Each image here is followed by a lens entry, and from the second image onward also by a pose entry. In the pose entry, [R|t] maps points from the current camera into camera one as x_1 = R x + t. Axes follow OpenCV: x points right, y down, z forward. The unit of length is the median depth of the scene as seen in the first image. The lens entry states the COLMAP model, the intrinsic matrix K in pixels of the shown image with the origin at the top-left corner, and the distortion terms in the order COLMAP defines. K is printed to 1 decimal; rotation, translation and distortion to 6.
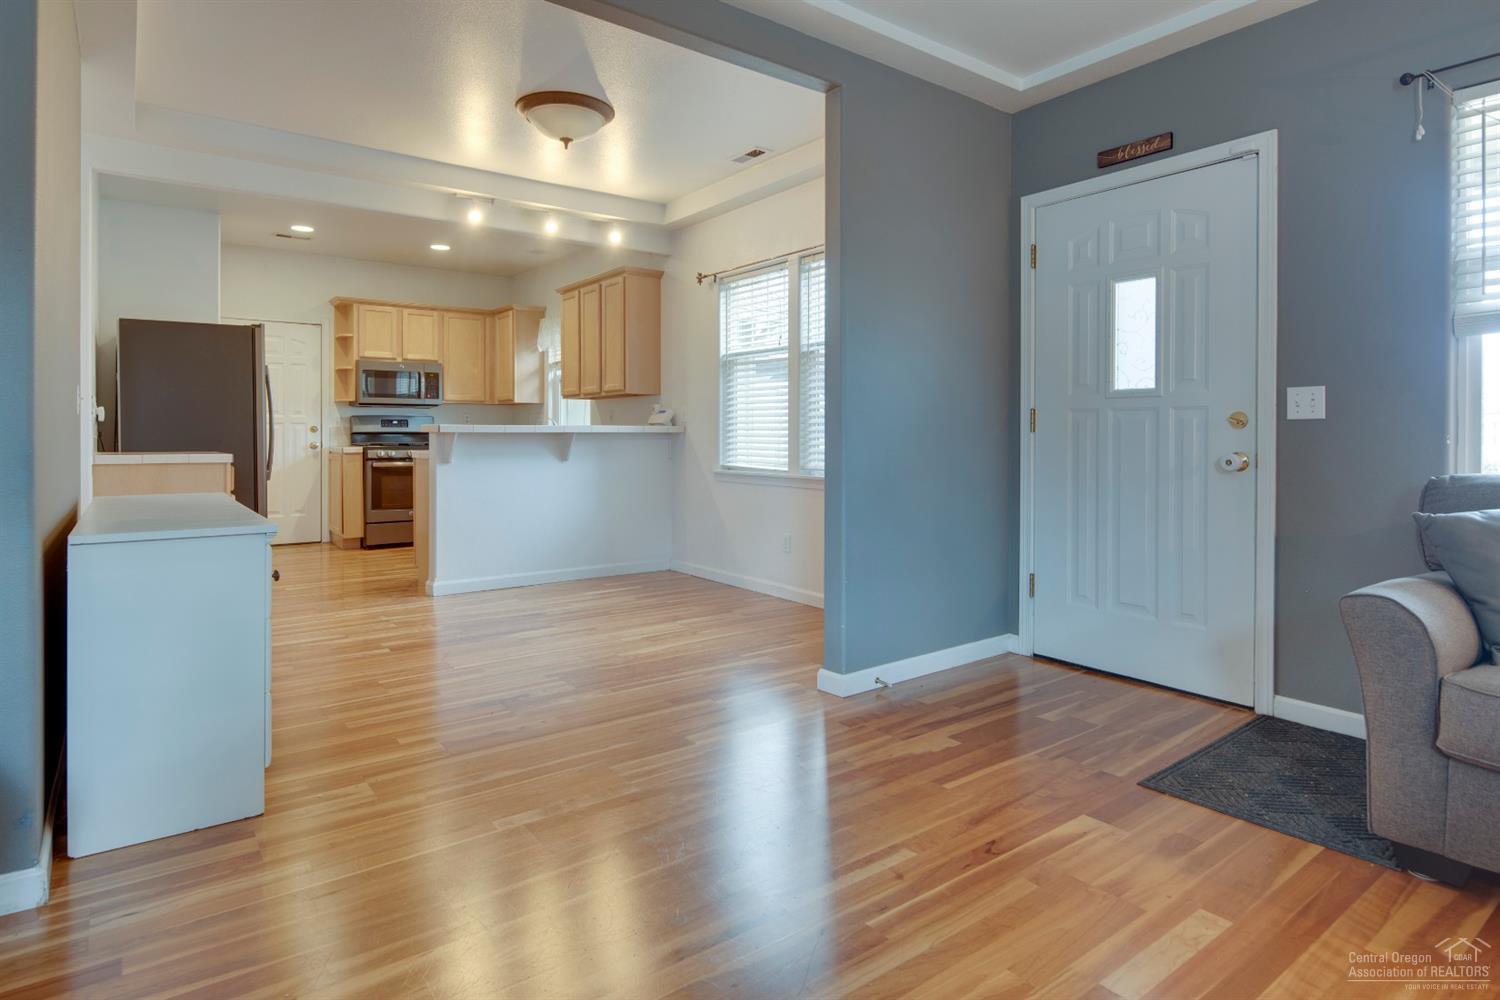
lens RADIAL K [[812.4, 0, 738.4], [0, 812.4, 436.2], [0, 0, 1]] dist [-0.006108, -0.003085]
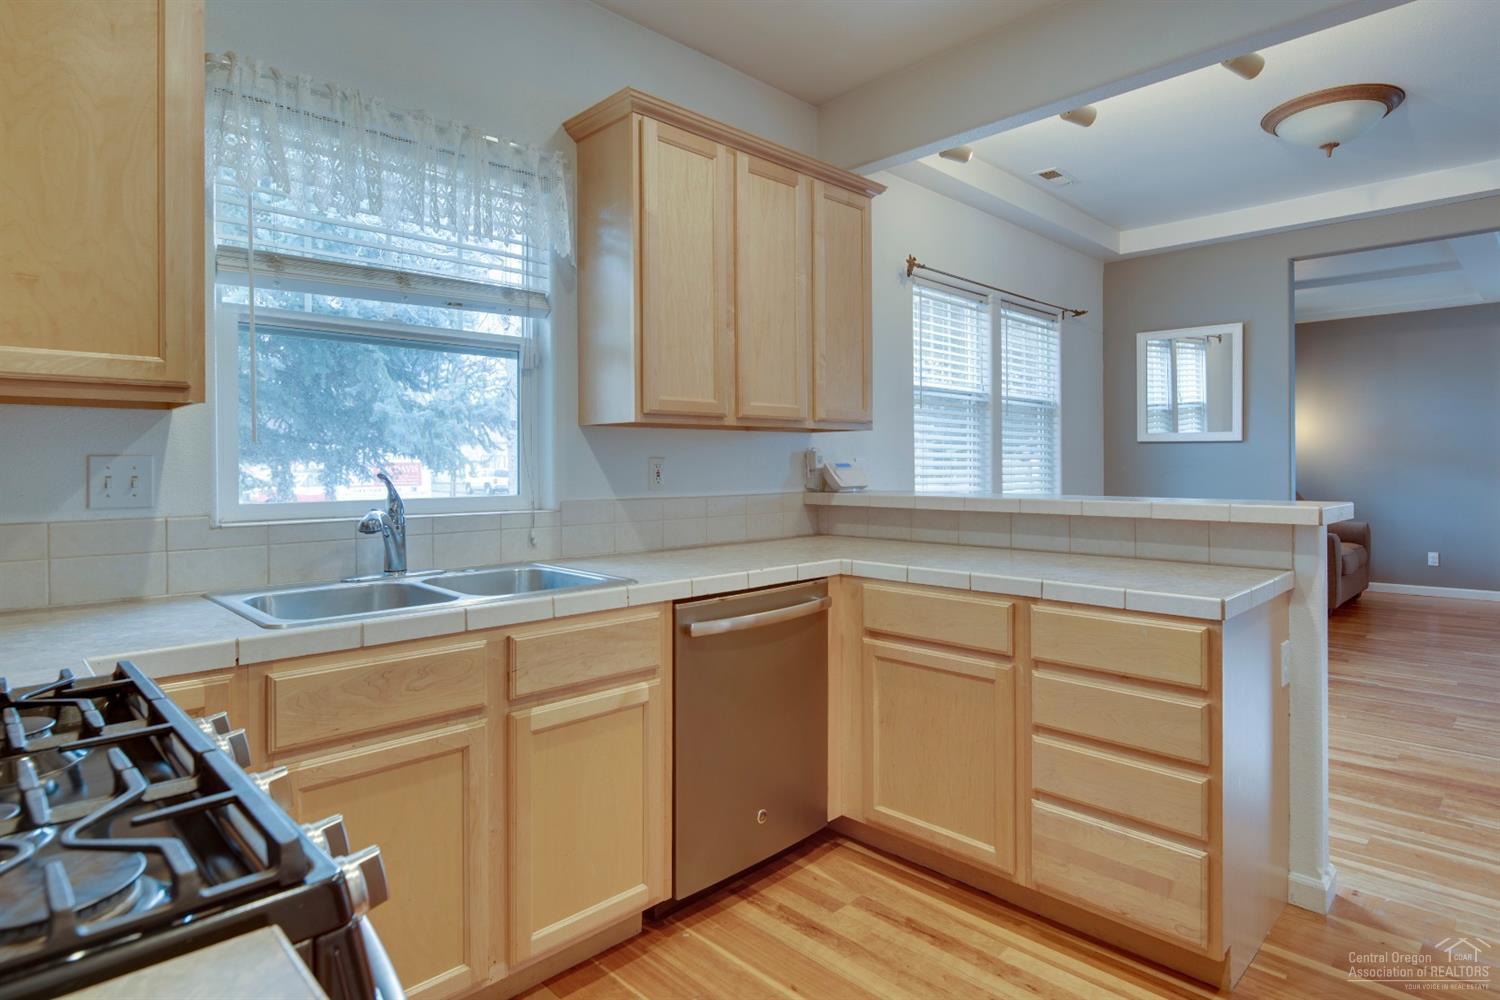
lens RADIAL K [[812.4, 0, 763.6], [0, 812.4, 459.1], [0, 0, 1]] dist [-0.006108, -0.003085]
pose [[-0.139055, 0.001923, 0.990283, -0.478027], [0.008010, 0.999968, -0.000817, -0.026497], [-0.990252, 0.007818, -0.139066, 0.852141]]
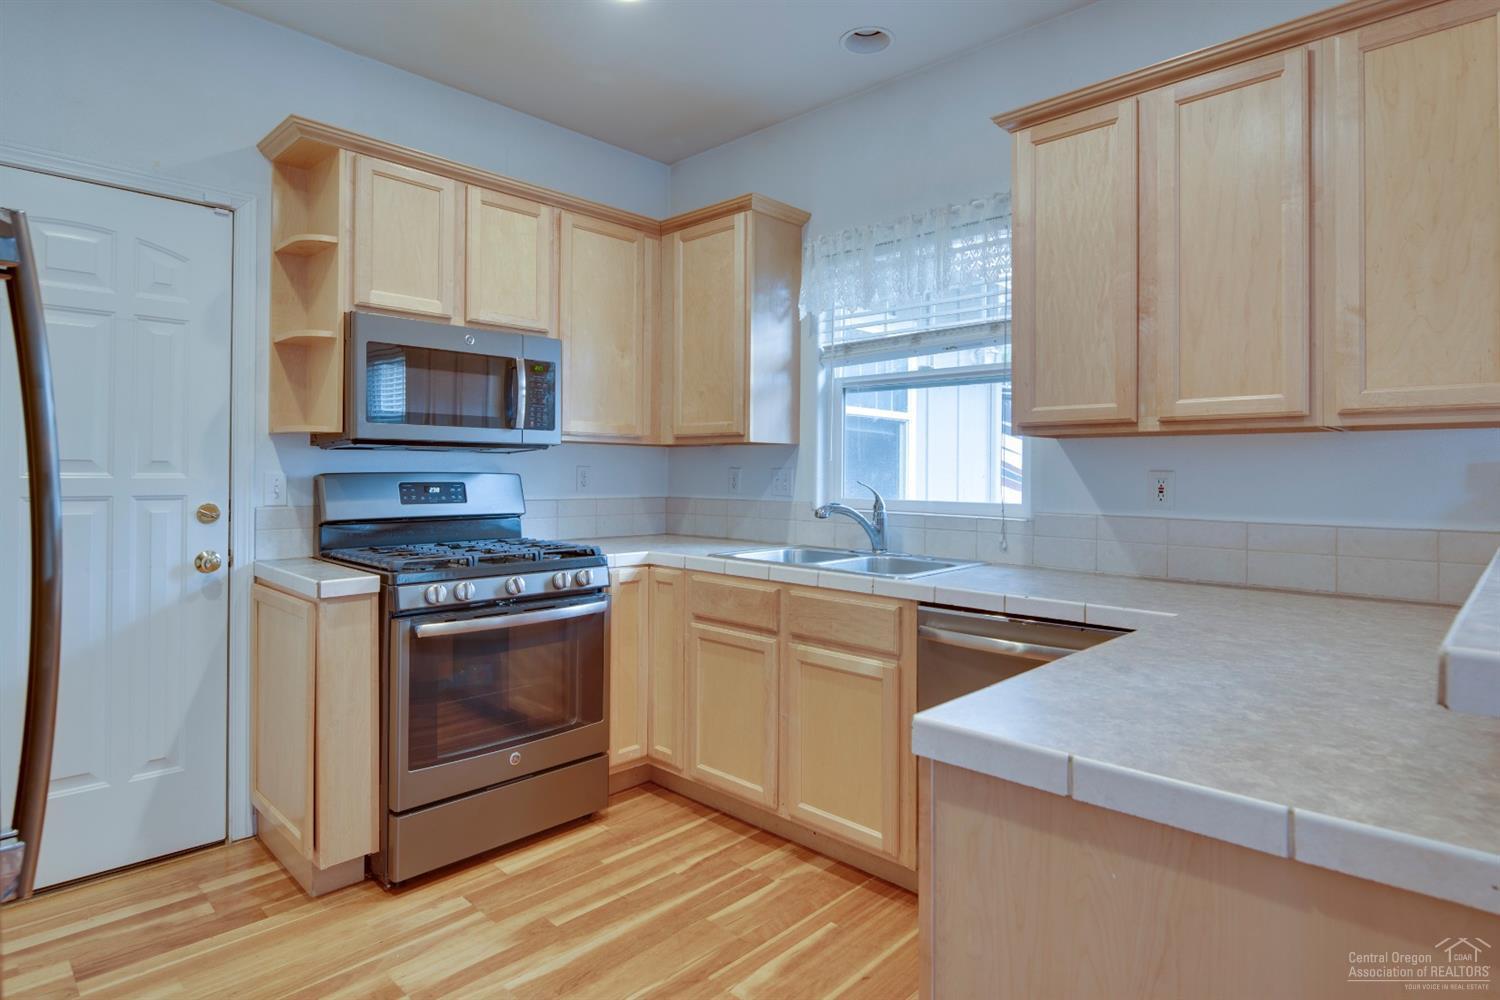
lens RADIAL K [[812.4, 0, 734.2], [0, 812.4, 469.0], [0, 0, 1]] dist [-0.006108, -0.003085]
pose [[0.988975, 0.007372, 0.147900, -0.353535], [-0.005987, 0.999934, -0.009809, -0.025063], [-0.147963, 0.008815, 0.988954, 0.628167]]
